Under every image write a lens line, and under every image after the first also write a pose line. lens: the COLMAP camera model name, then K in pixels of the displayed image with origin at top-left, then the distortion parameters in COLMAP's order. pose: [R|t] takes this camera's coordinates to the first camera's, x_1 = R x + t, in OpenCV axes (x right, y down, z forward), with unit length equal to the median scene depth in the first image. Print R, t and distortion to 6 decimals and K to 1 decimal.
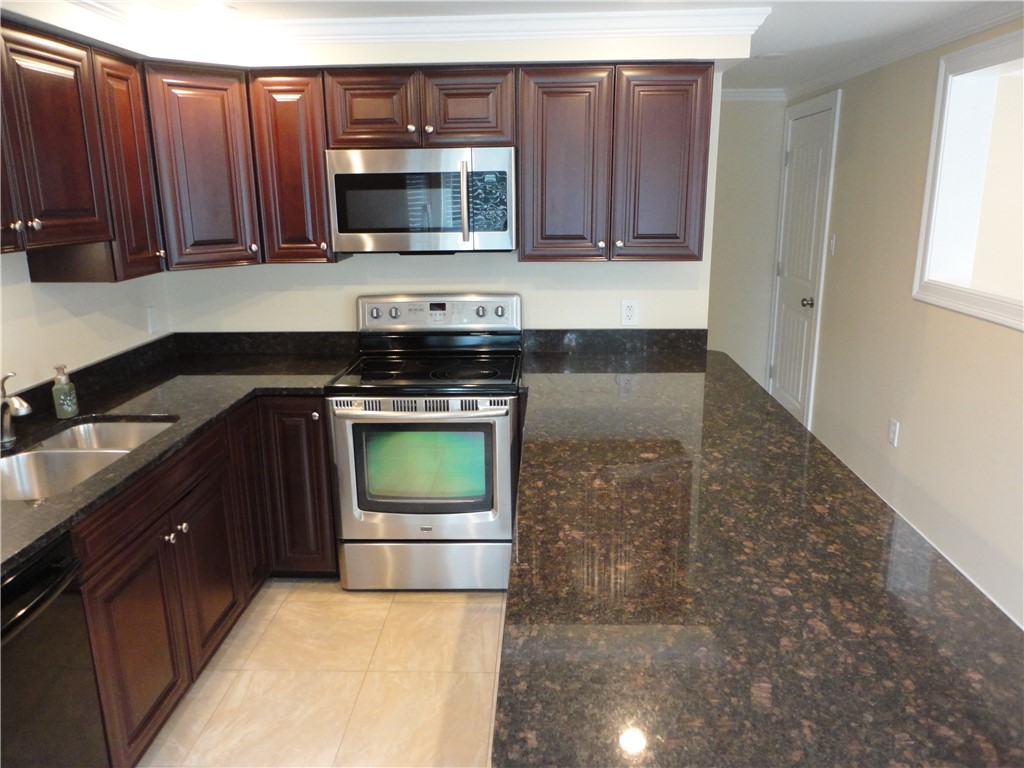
lens RADIAL K [[738.2, 0, 512.0], [0, 738.2, 384.0], [0, 0, 1]] dist [-0.009156, -0.000140]
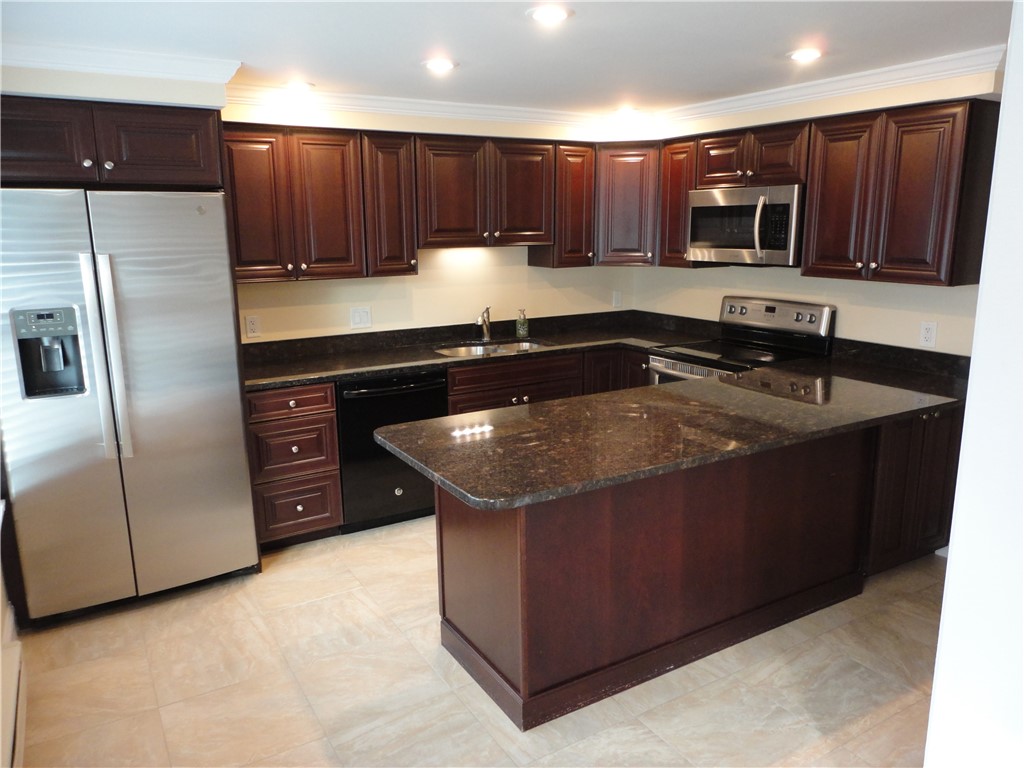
lens RADIAL K [[738.2, 0, 512.0], [0, 738.2, 384.0], [0, 0, 1]] dist [-0.009156, -0.000140]
pose [[0.550861, 0.185374, -0.813750, 0.815263], [-0.208511, 0.974670, 0.080882, 0.012192], [0.808131, 0.125121, 0.575560, -0.081725]]
